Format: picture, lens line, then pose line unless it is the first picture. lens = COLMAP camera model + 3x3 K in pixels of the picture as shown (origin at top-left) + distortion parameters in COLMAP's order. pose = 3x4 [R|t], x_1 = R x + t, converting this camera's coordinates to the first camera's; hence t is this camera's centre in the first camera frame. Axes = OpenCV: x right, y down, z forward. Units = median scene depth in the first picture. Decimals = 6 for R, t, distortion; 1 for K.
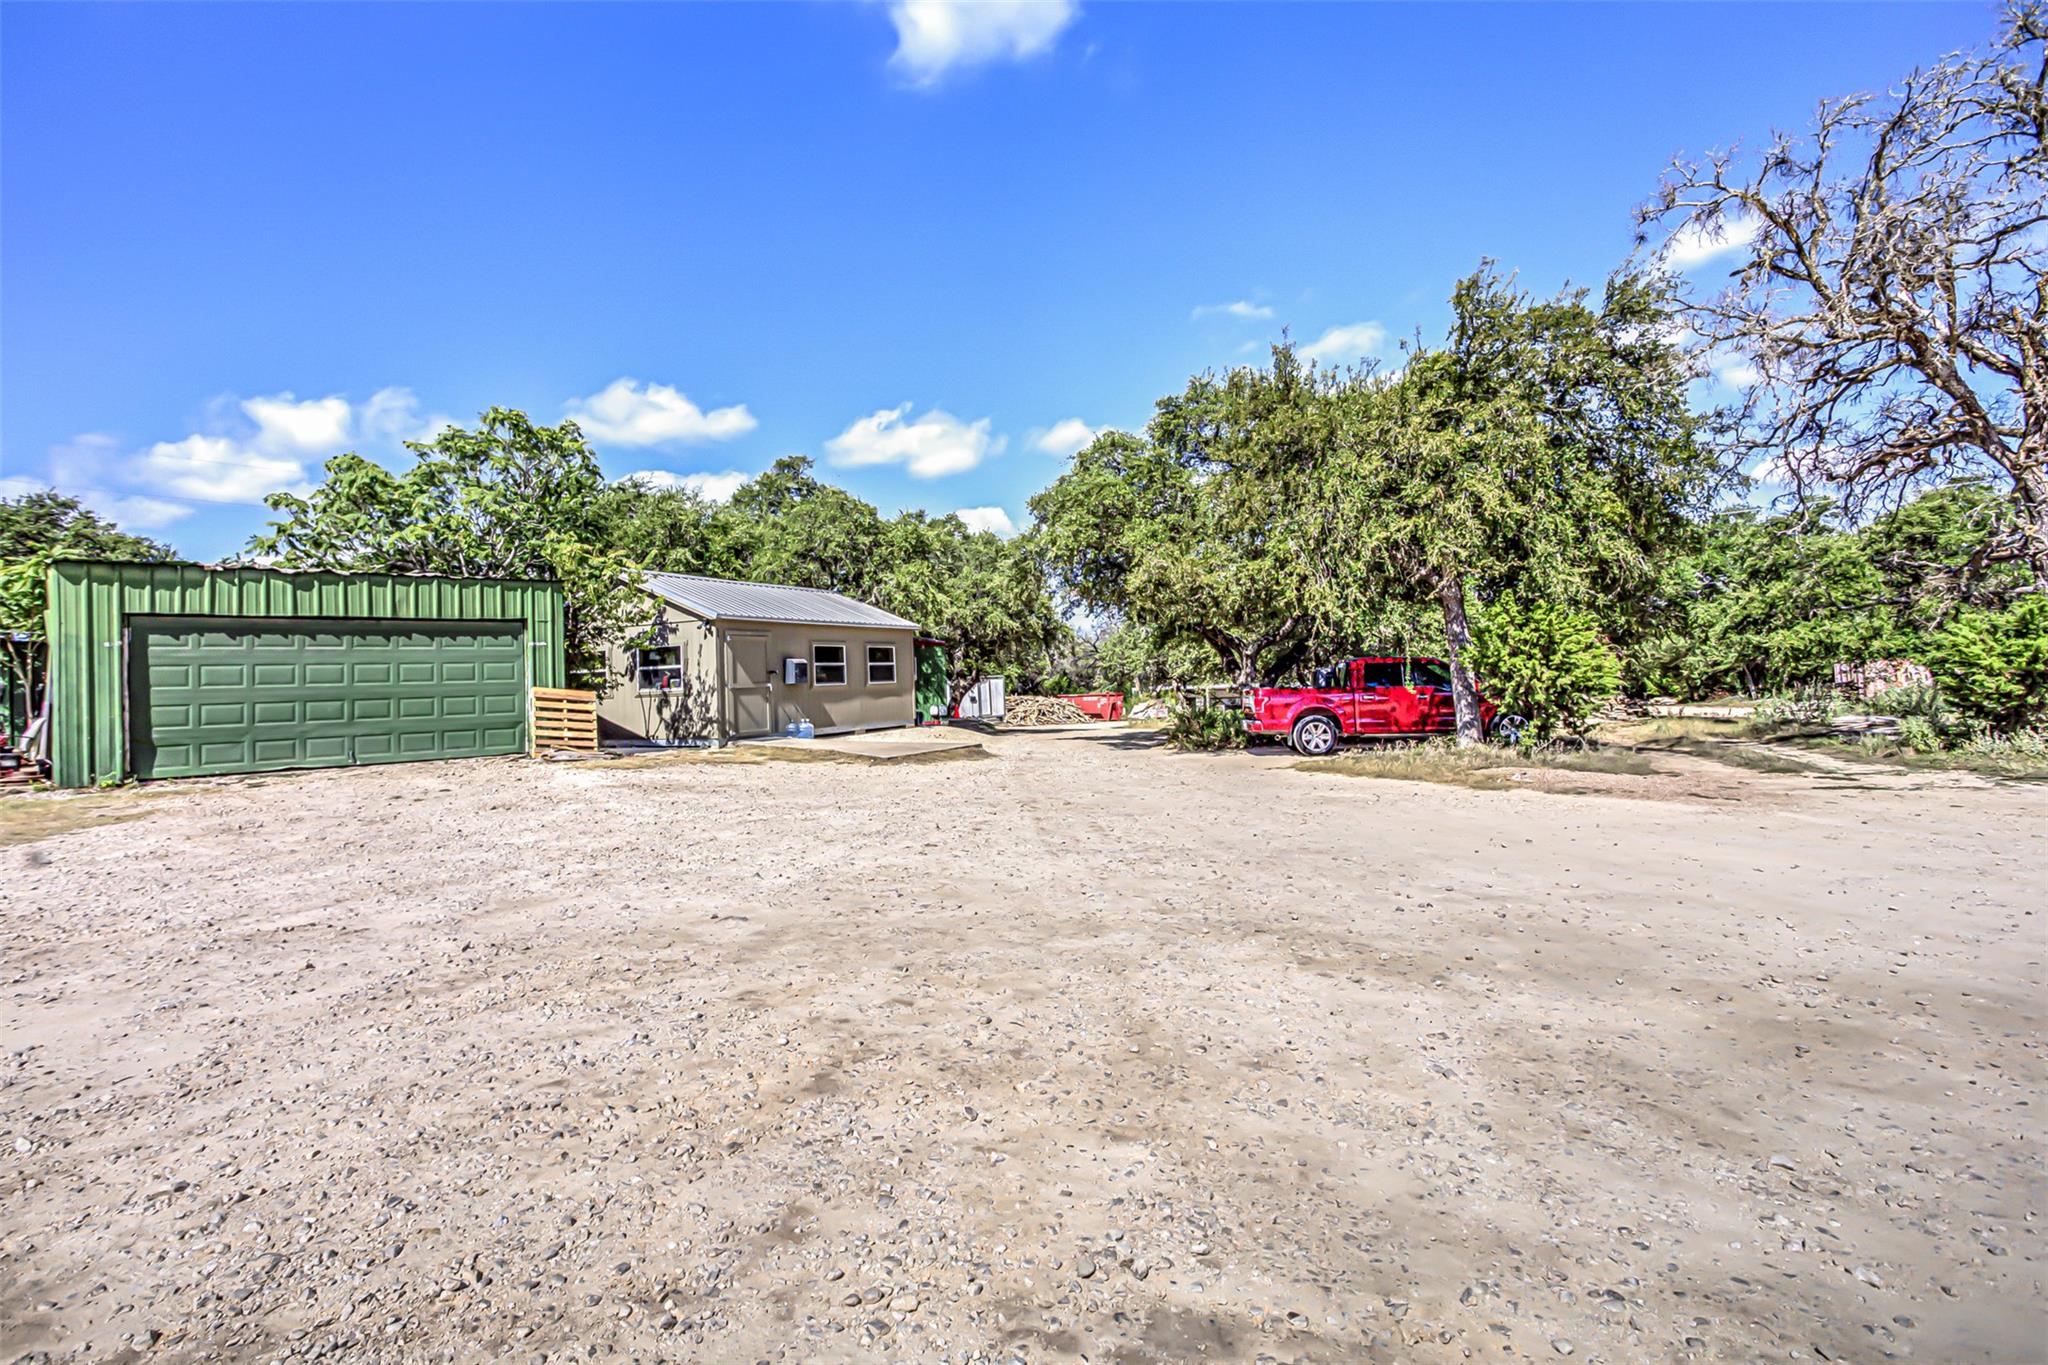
lens RADIAL K [[977.3, 0, 1024.0], [0, 977.3, 682.5], [0, 0, 1]] dist [-0.018129, -0.000088]
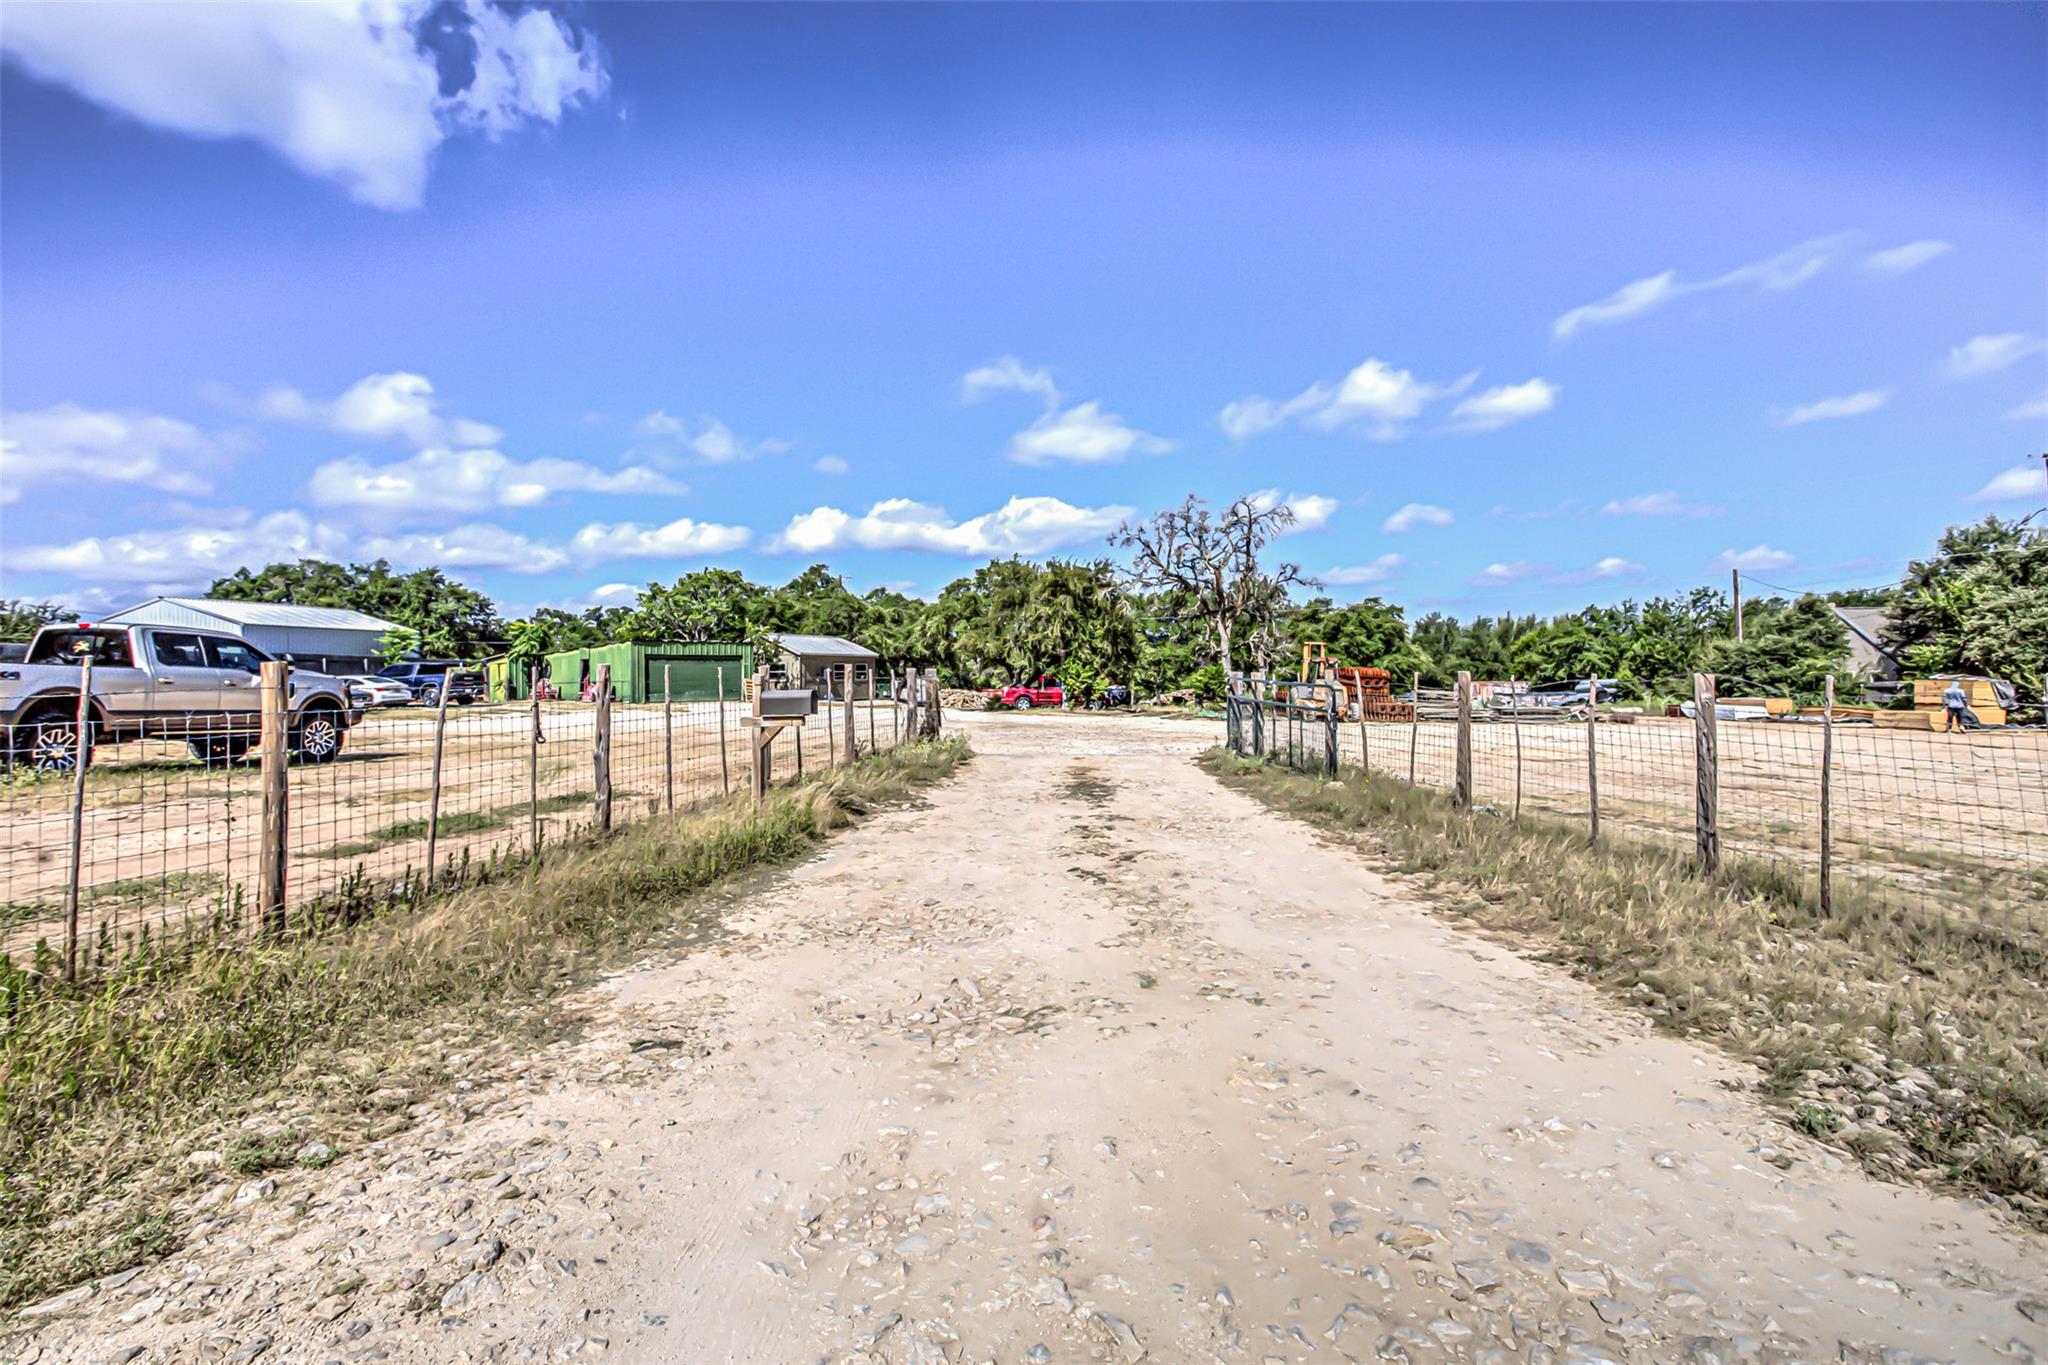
lens RADIAL K [[977.3, 0, 1024.0], [0, 977.3, 682.5], [0, 0, 1]] dist [-0.018129, -0.000088]
pose [[0.999034, 0.029361, 0.032709, 0.186881], [-0.029480, 0.999560, 0.003170, -0.013135], [-0.032601, -0.004132, 0.999460, -1.509003]]
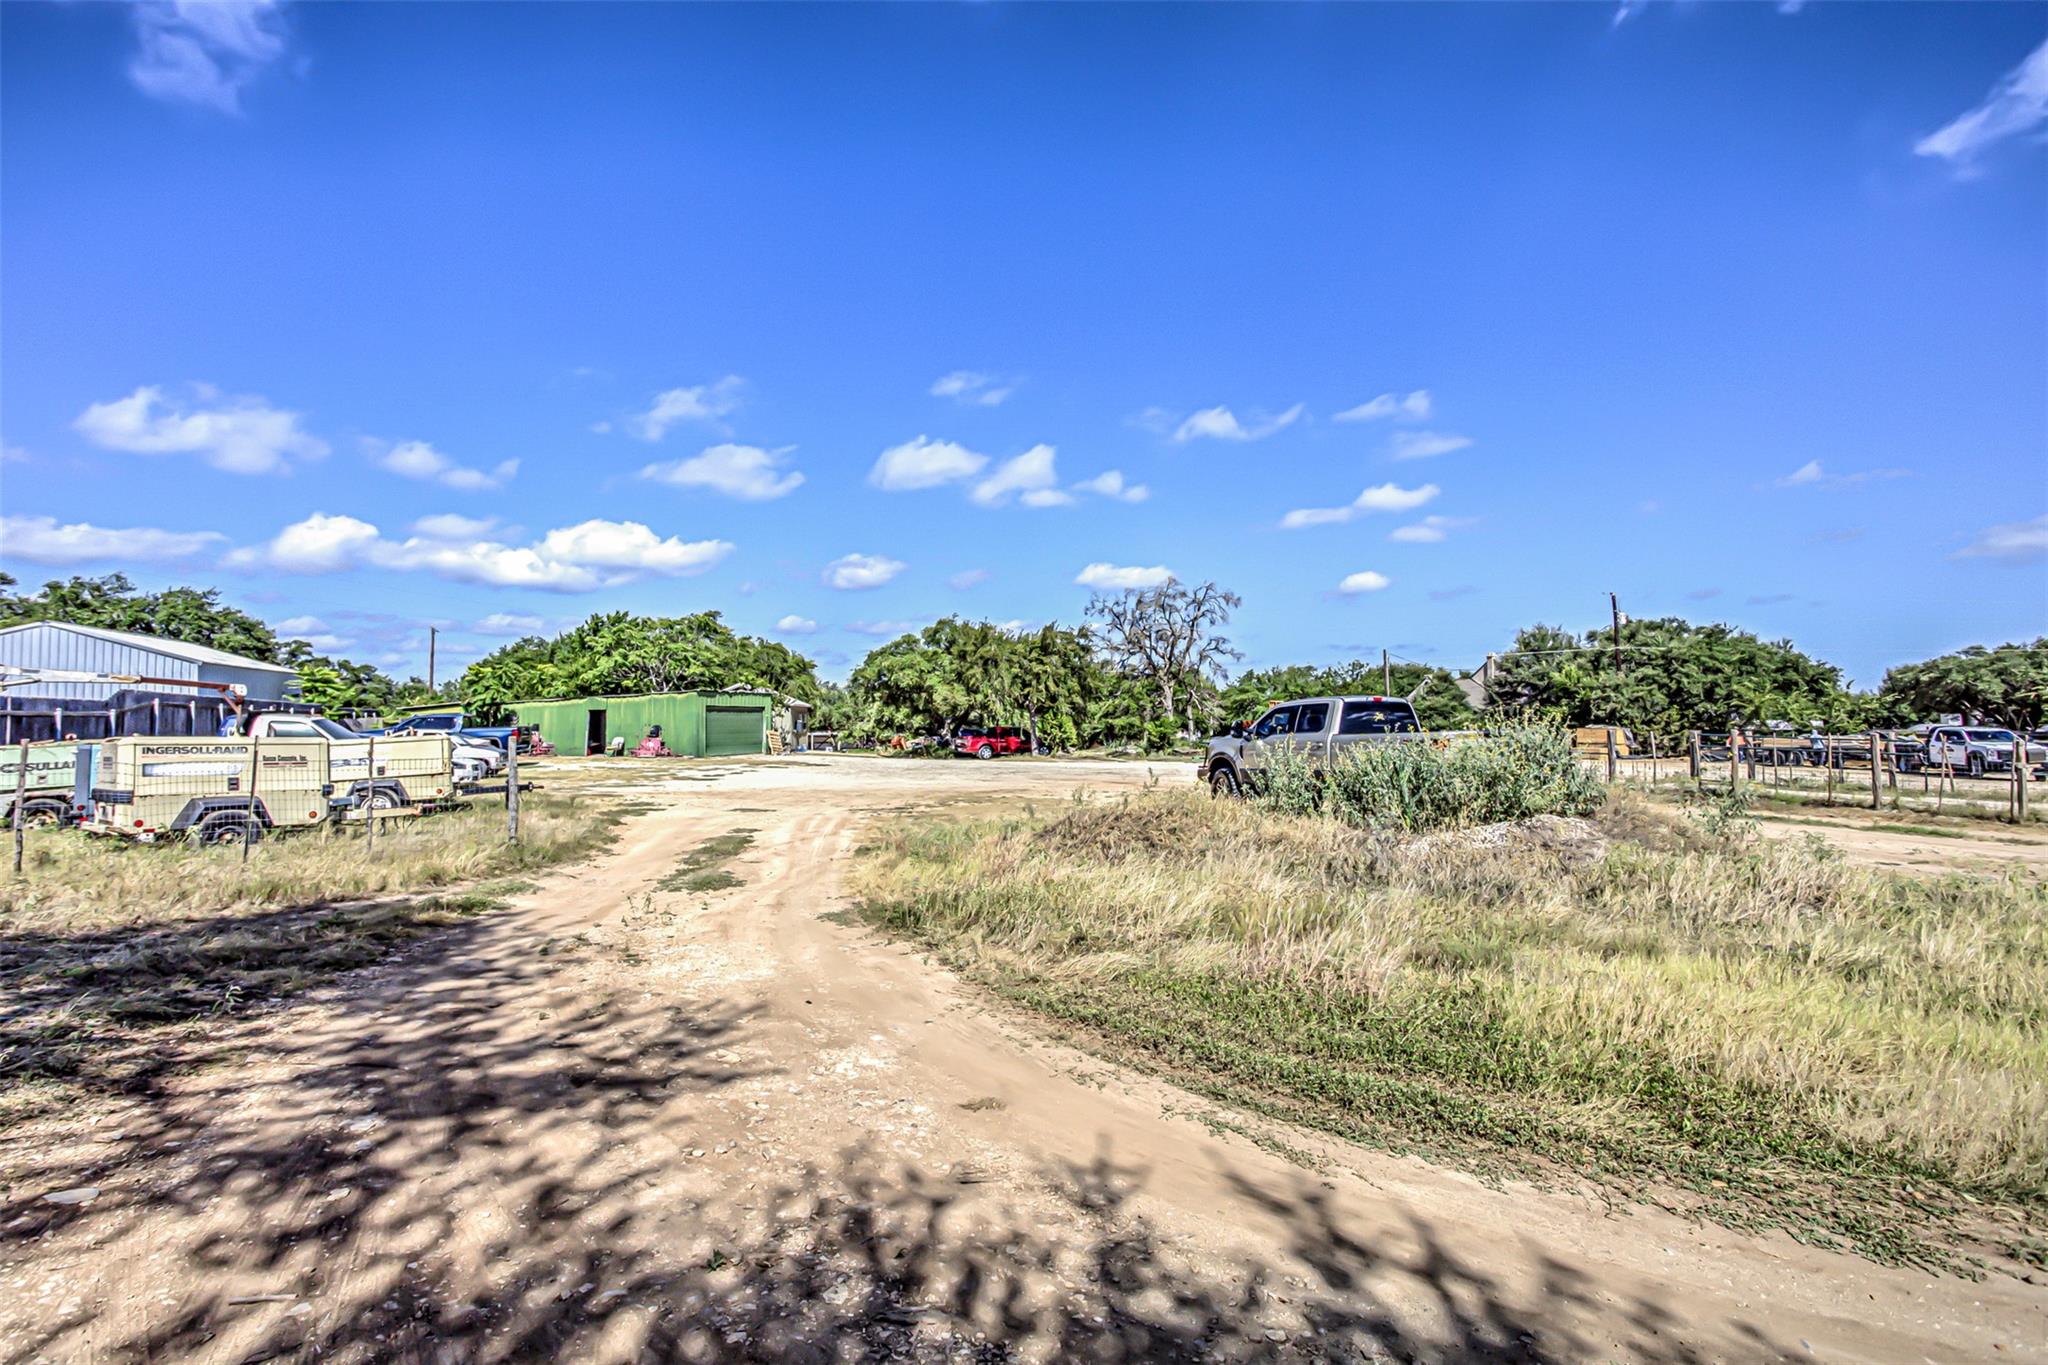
lens RADIAL K [[977.3, 0, 1024.0], [0, 977.3, 682.5], [0, 0, 1]] dist [-0.018129, -0.000088]
pose [[0.849143, 0.050416, 0.525751, -1.024211], [-0.024689, 0.998135, -0.055839, 0.003867], [-0.527585, 0.034435, 0.848804, -1.377054]]
